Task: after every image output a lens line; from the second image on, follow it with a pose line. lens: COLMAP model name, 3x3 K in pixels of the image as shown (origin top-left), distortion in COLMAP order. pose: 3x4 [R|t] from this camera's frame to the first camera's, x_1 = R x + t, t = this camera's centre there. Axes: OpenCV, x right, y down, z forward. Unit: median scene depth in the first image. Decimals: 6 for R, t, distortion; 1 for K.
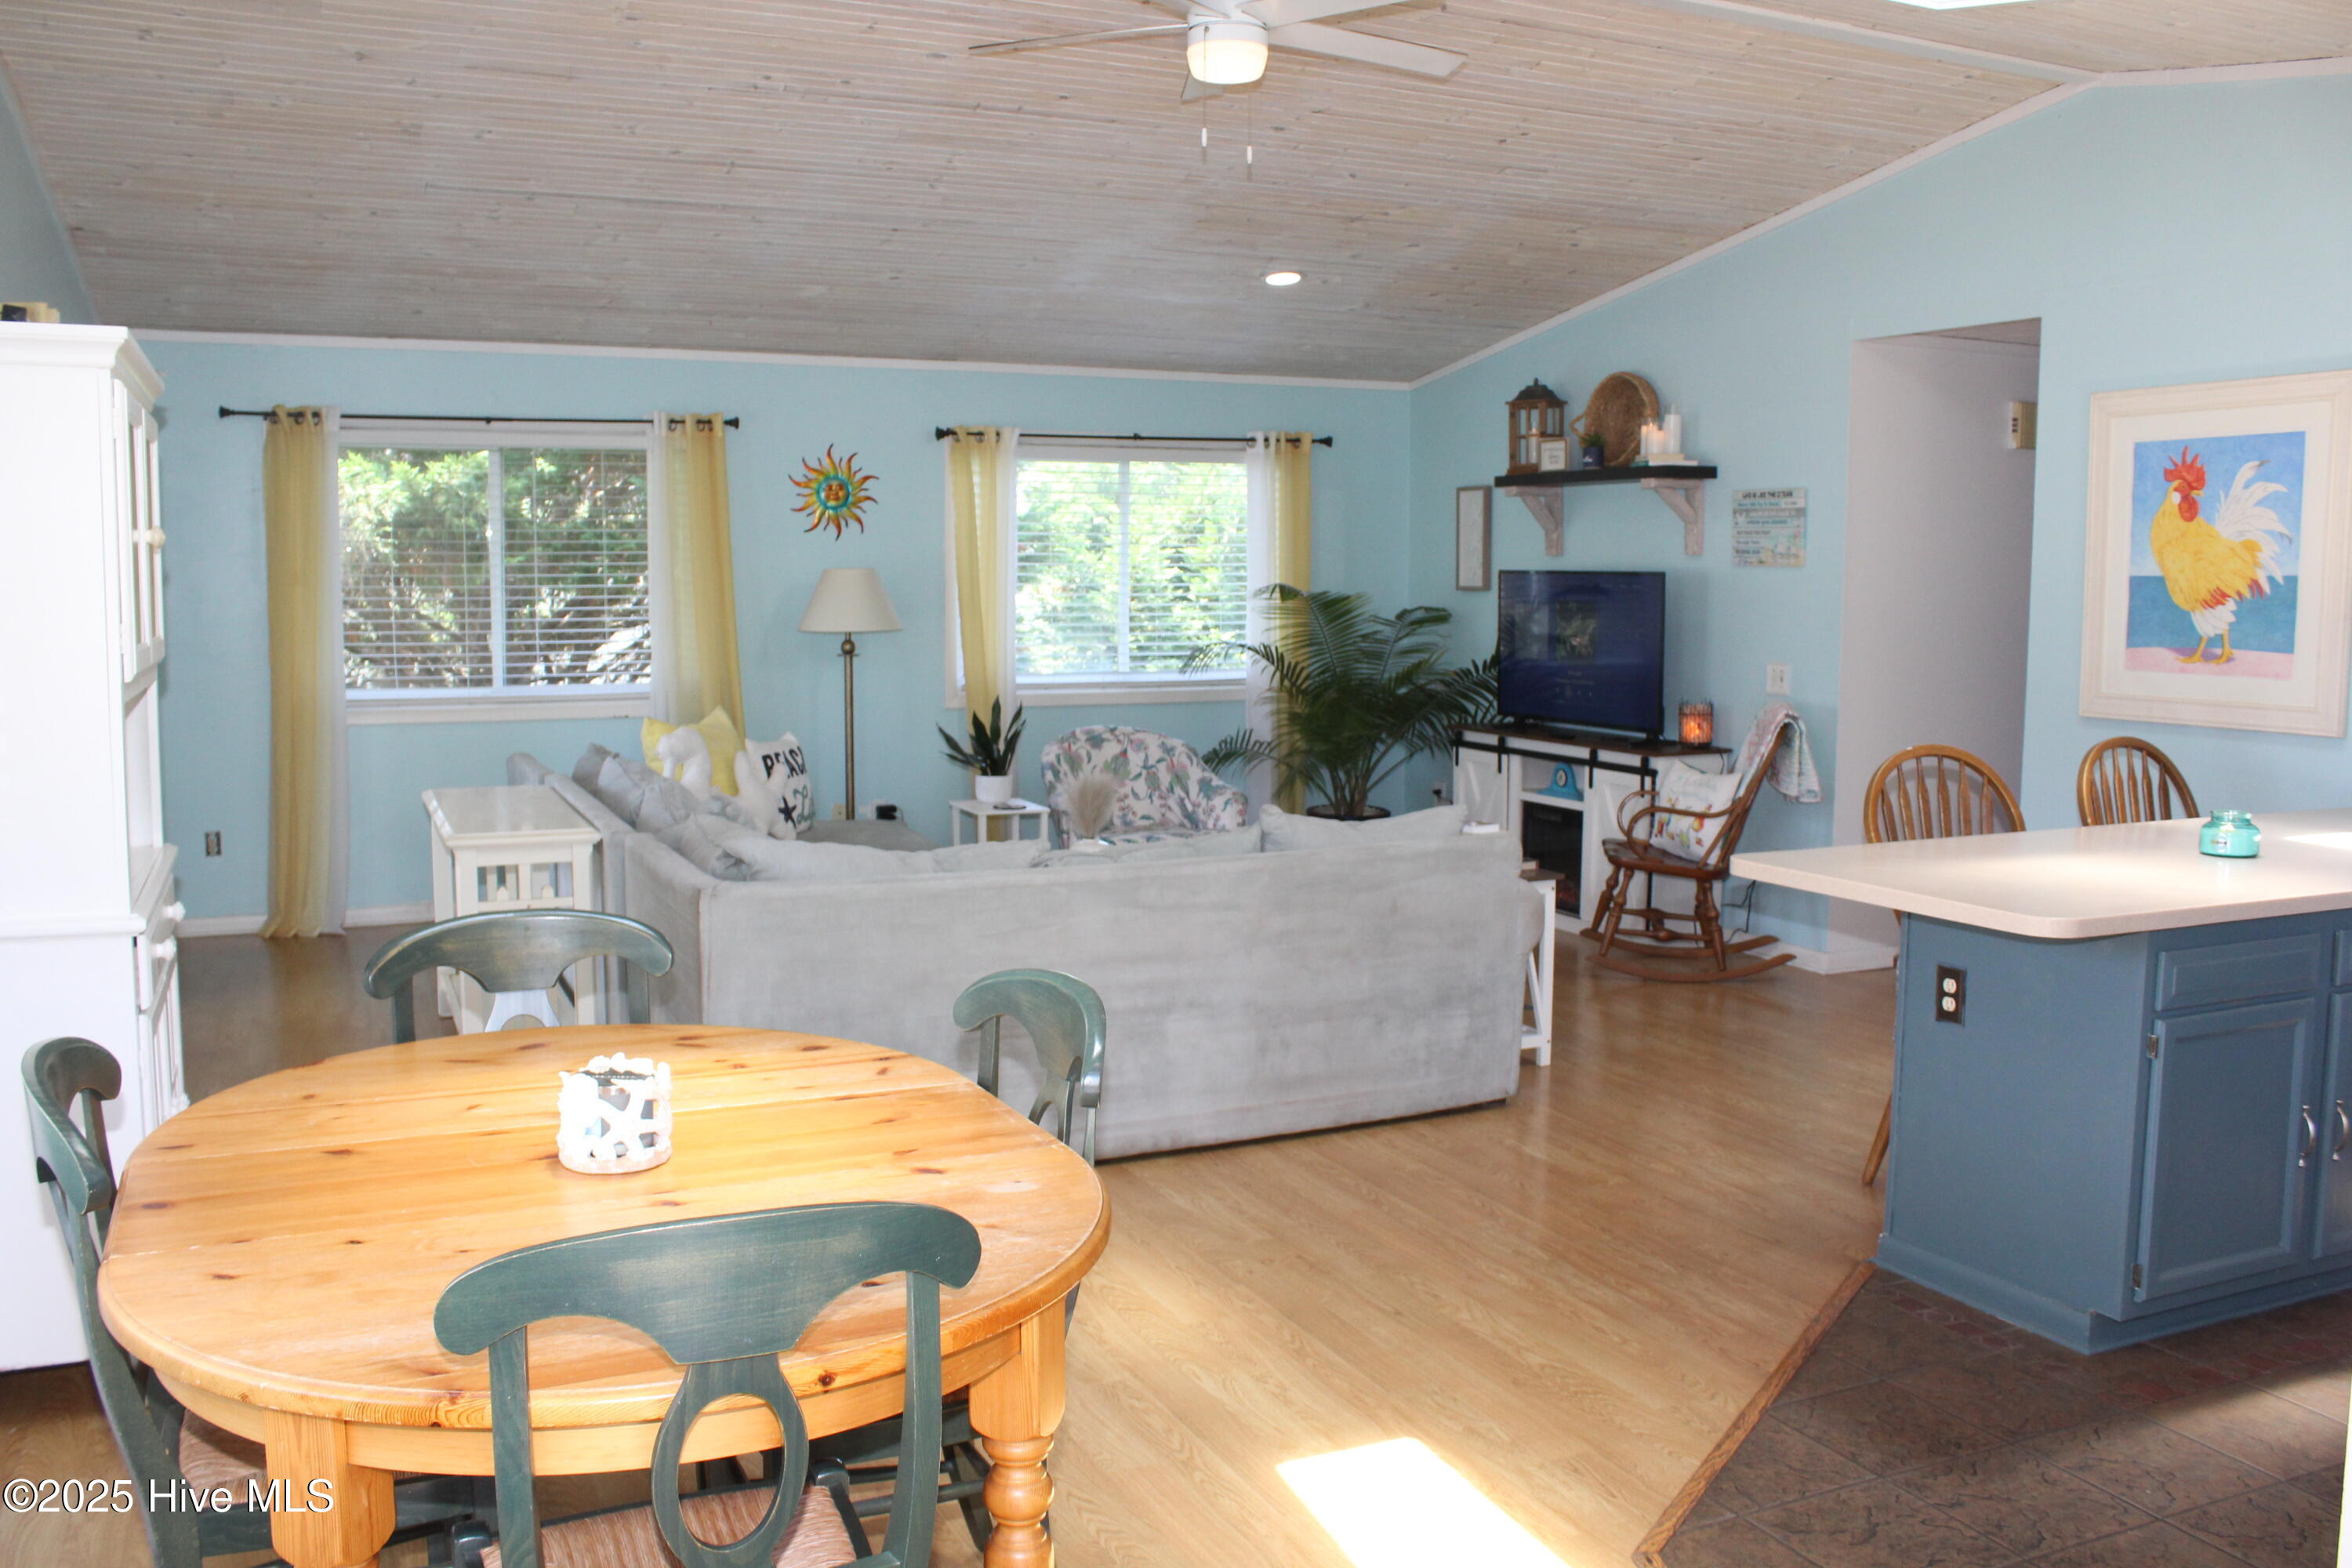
lens RADIAL K [[1941.0, 0, 1161.8], [0, 1941.0, 768.8], [0, 0, 1]] dist [-0.152386, 0.138201]
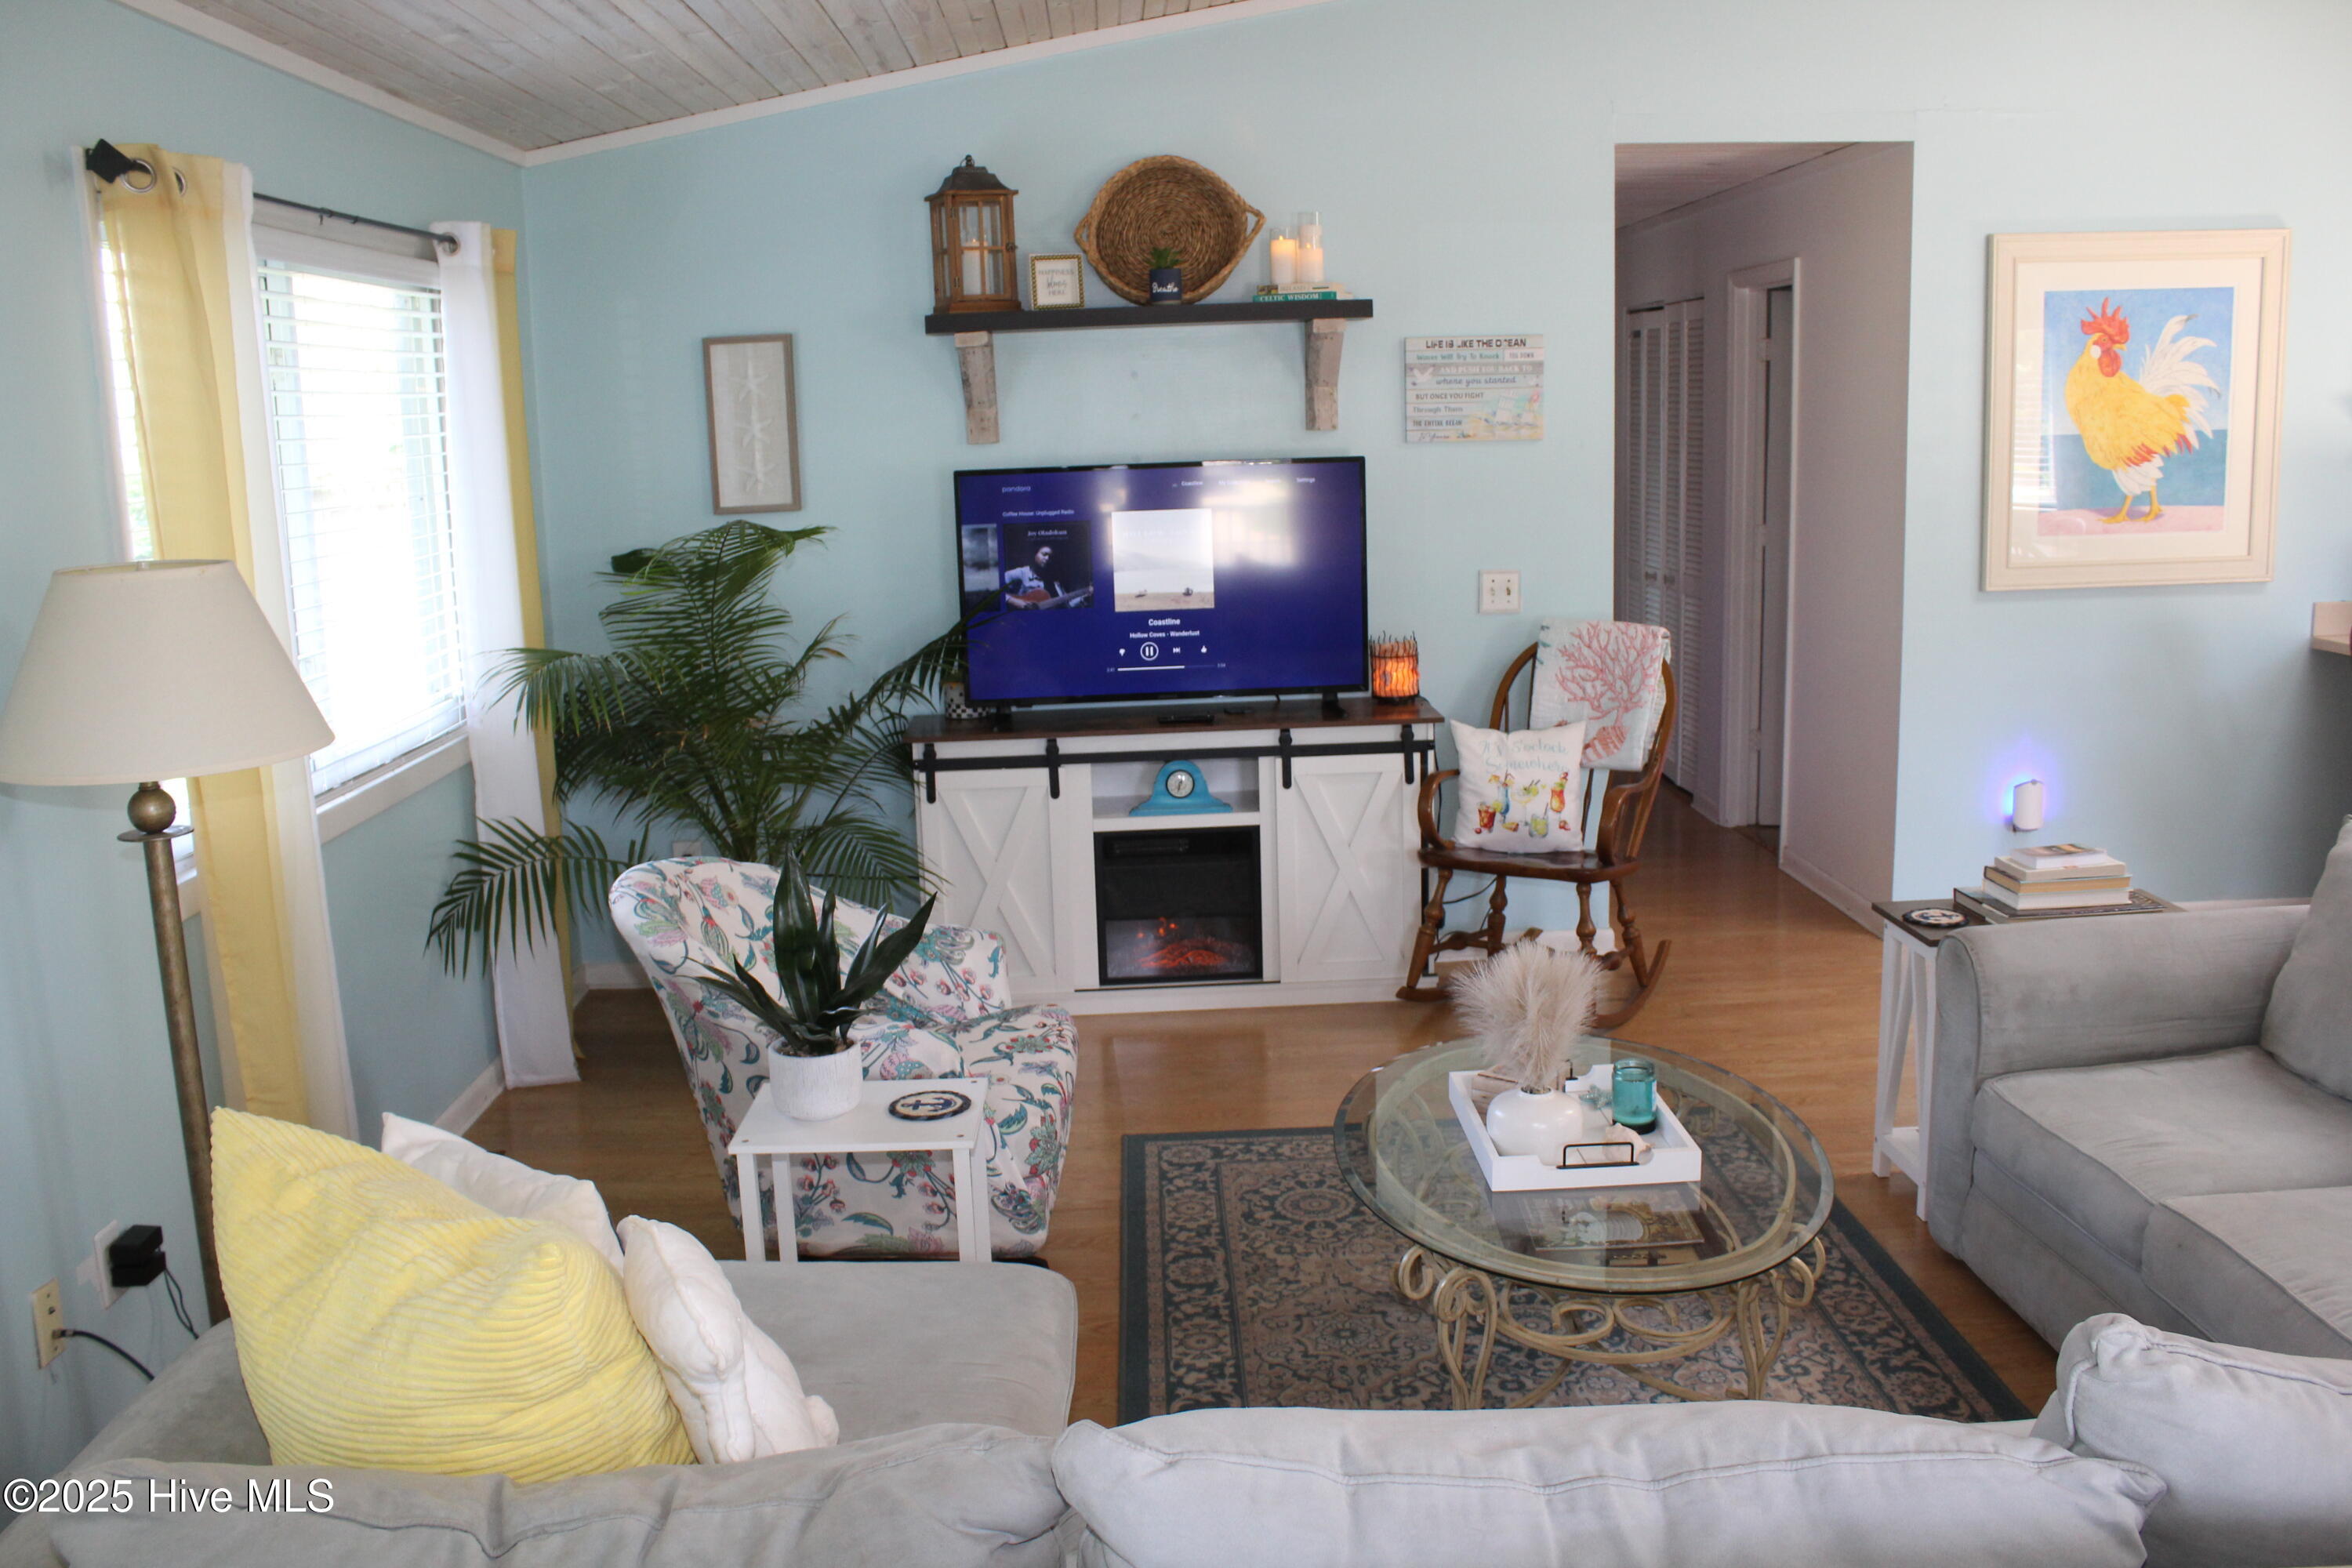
lens RADIAL K [[1958.1, 0, 1163.4], [0, 1958.1, 774.8], [0, 0, 1]] dist [-0.171831, 0.163594]
pose [[0.396052, -0.185569, 0.899281, -0.413548], [0.131418, 0.980739, 0.144500, -0.100698], [-0.908775, 0.060953, 0.412811, 0.784866]]
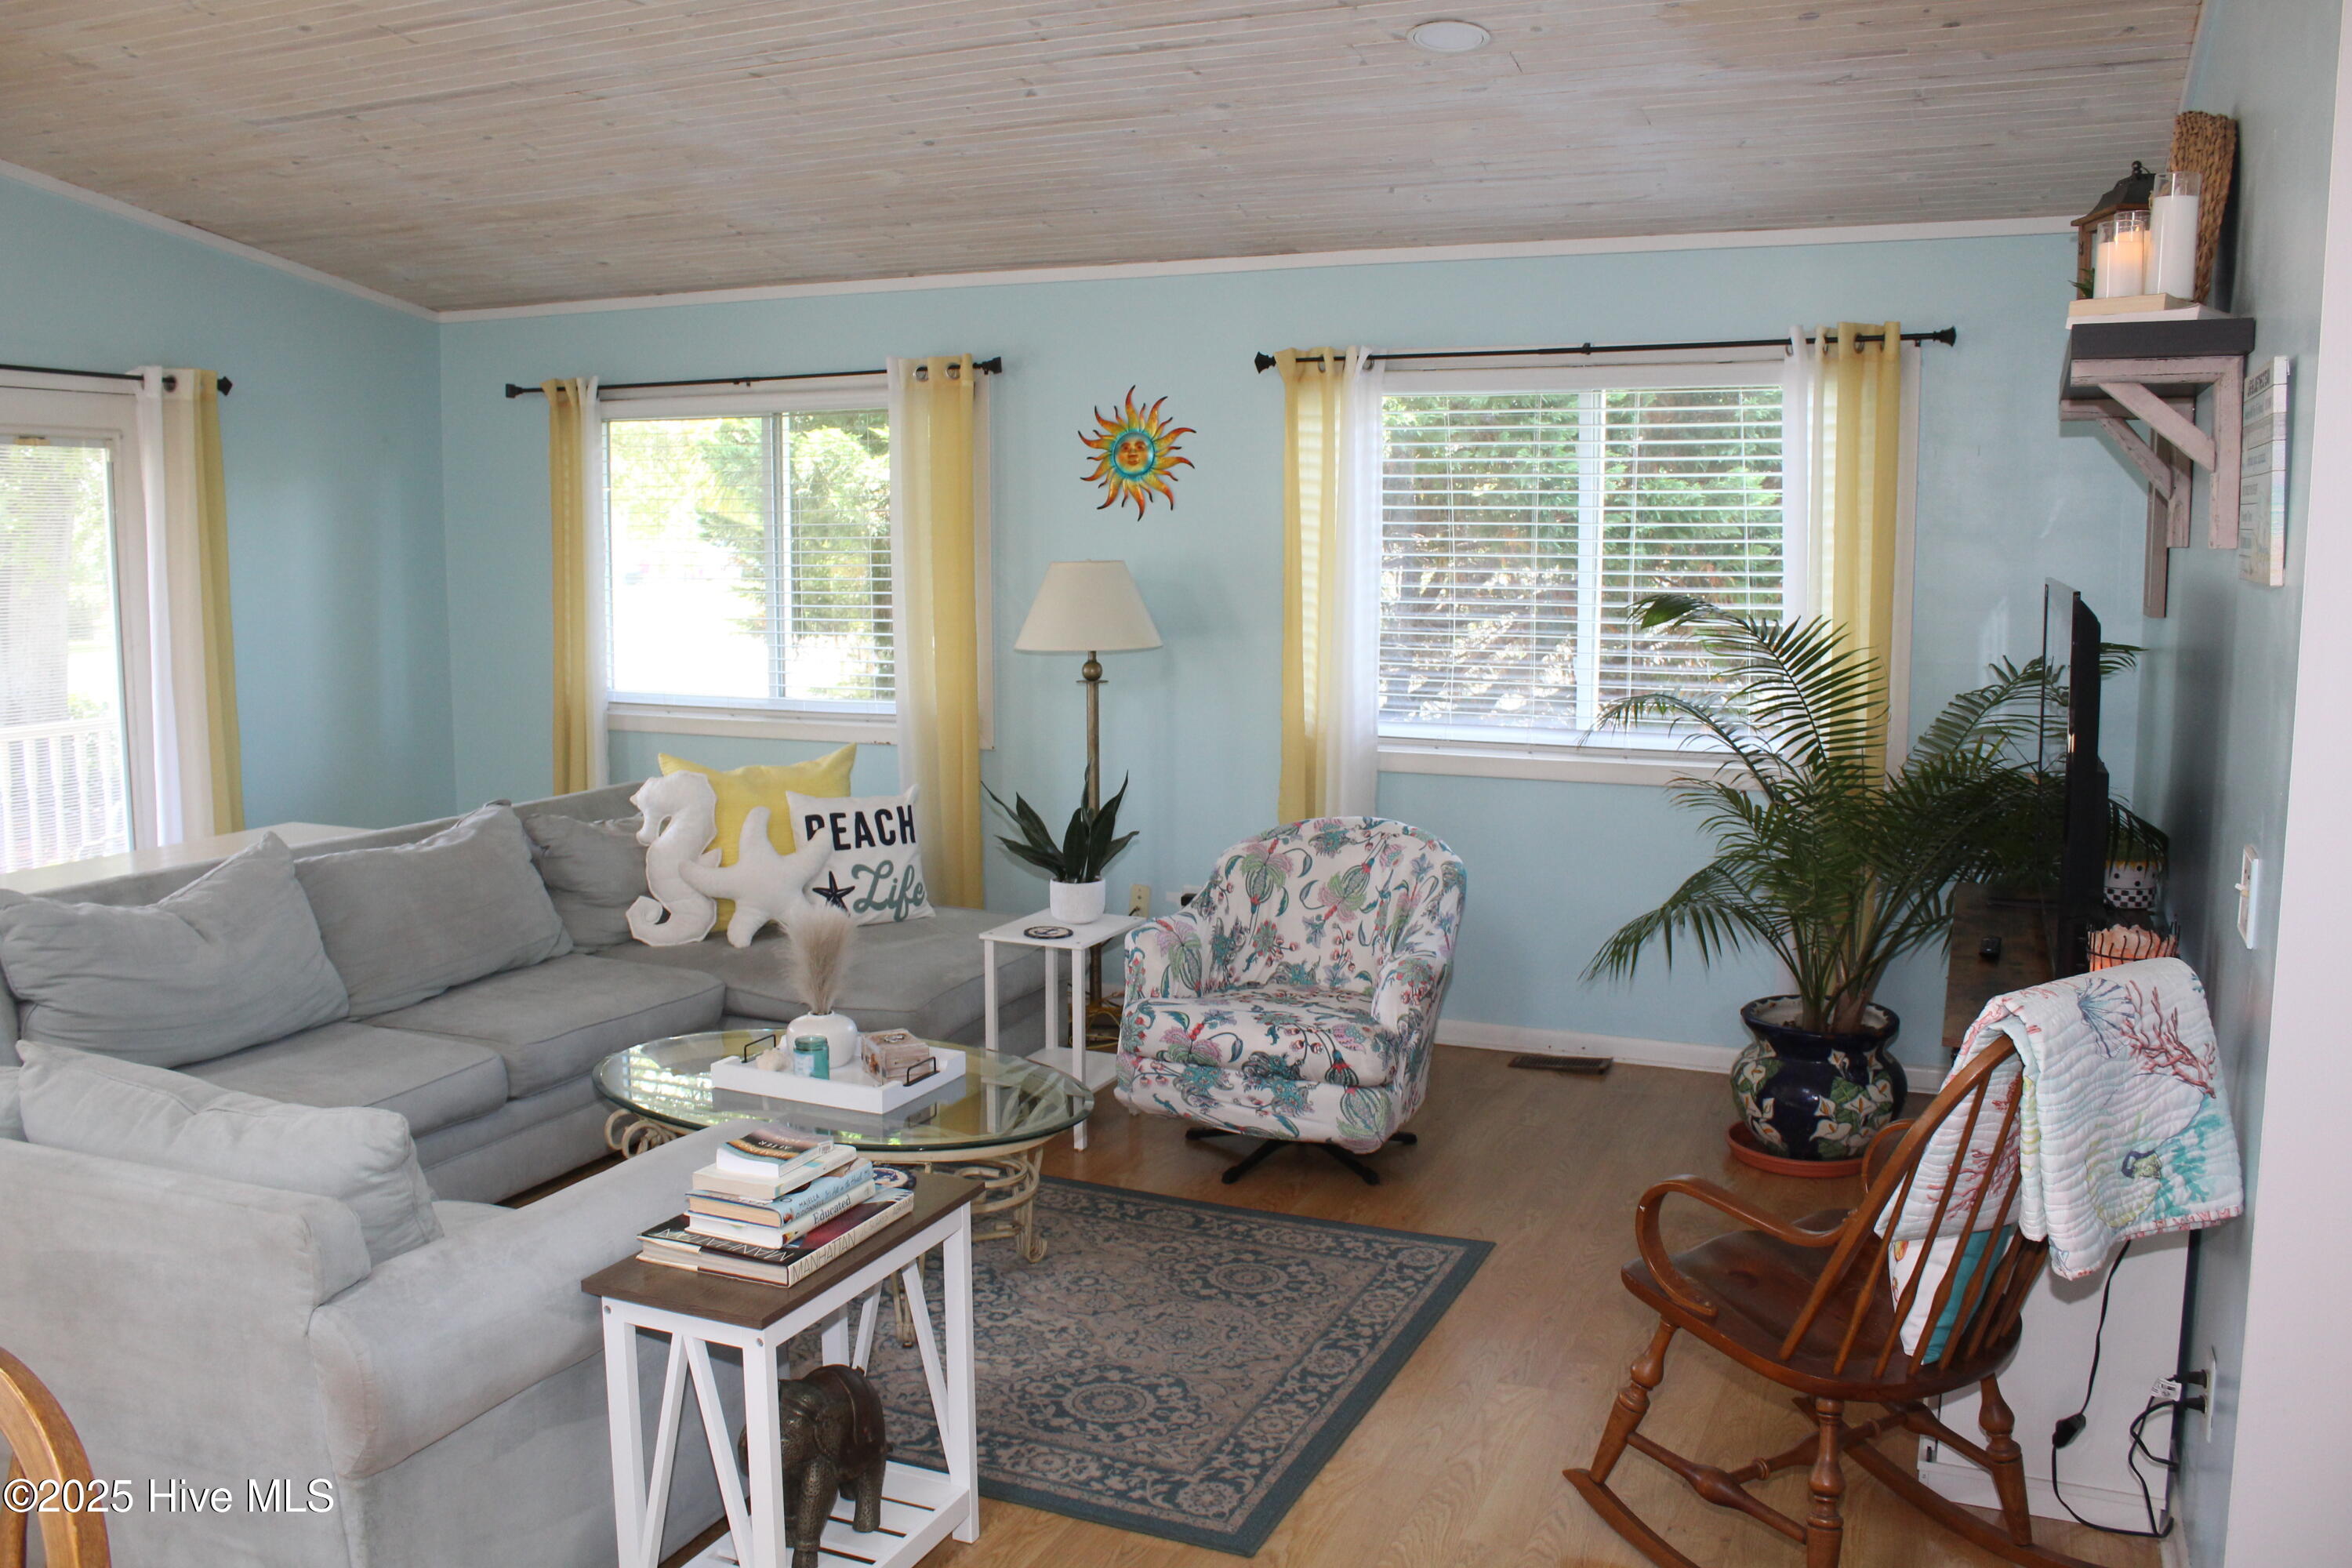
lens RADIAL K [[1958.1, 0, 1163.4], [0, 1958.1, 774.8], [0, 0, 1]] dist [-0.171831, 0.163594]
pose [[0.664348, 0.089210, -0.742081, 0.431918], [-0.073544, 0.995836, 0.053876, -0.071613], [0.743797, 0.018783, 0.668142, 0.587240]]
